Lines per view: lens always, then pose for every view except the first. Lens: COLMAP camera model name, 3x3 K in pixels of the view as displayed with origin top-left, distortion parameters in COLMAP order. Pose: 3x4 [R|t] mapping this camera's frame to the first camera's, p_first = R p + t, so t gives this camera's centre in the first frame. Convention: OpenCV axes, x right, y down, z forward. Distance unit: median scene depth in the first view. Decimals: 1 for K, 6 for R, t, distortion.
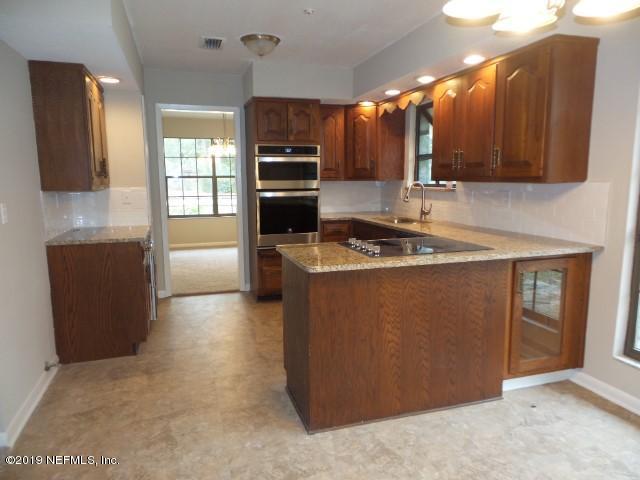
lens RADIAL K [[440.2, 0, 317.4], [0, 440.2, 239.9], [0, 0, 1]] dist [-0.000898, -0.000417]
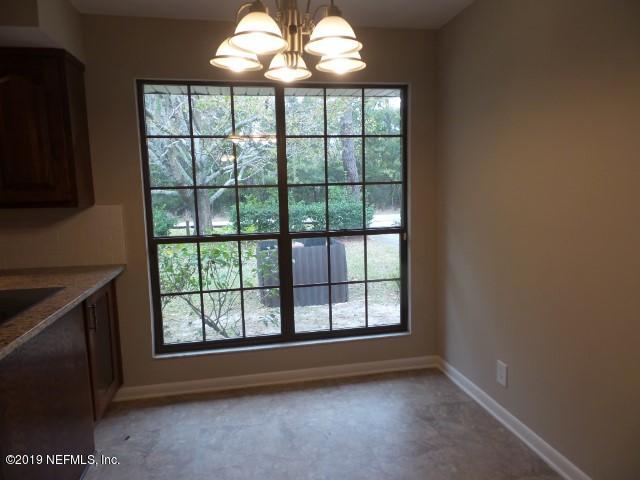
lens RADIAL K [[440.2, 0, 318.5], [0, 440.2, 243.3], [0, 0, 1]] dist [-0.000898, -0.000417]
pose [[0.101703, -0.110196, 0.988693, -0.210917], [0.157209, 0.983138, 0.093405, -0.036153], [-0.982314, 0.145932, 0.117312, 0.236714]]
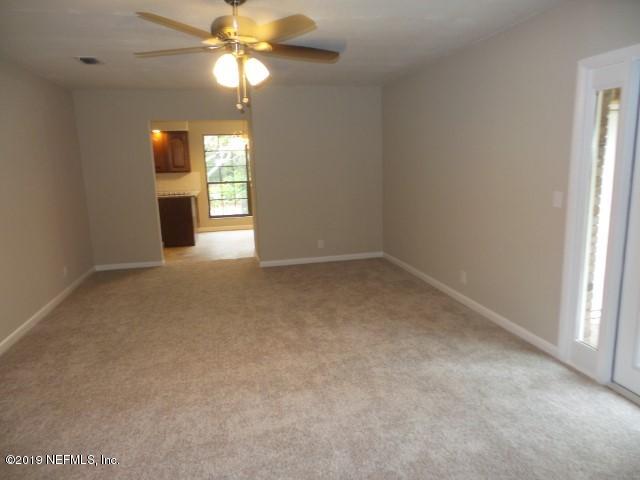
lens RADIAL K [[440.2, 0, 322.2], [0, 440.2, 240.6], [0, 0, 1]] dist [-0.000898, -0.000417]
pose [[0.063530, -0.179327, 0.981736, -1.682584], [0.163227, 0.972343, 0.167048, -0.011709], [-0.984541, 0.149634, 0.091044, -0.140611]]
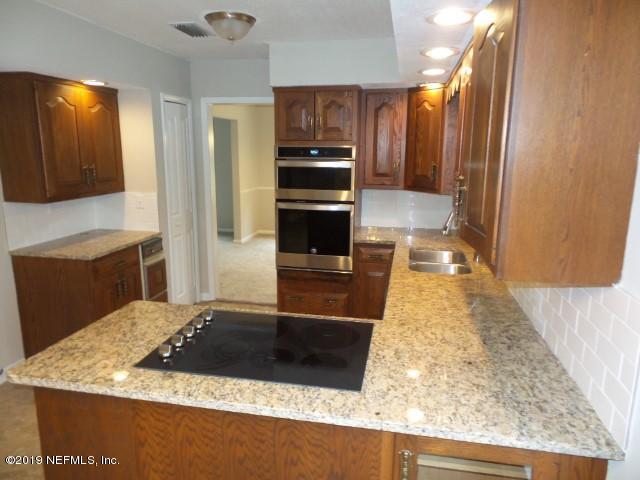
lens RADIAL K [[440.2, 0, 321.6], [0, 440.2, 238.7], [0, 0, 1]] dist [-0.000898, -0.000417]
pose [[0.878093, 0.111329, -0.465358, 0.336734], [-0.081486, 0.993142, 0.083835, -0.116450], [0.471500, -0.035695, 0.881144, 0.298326]]
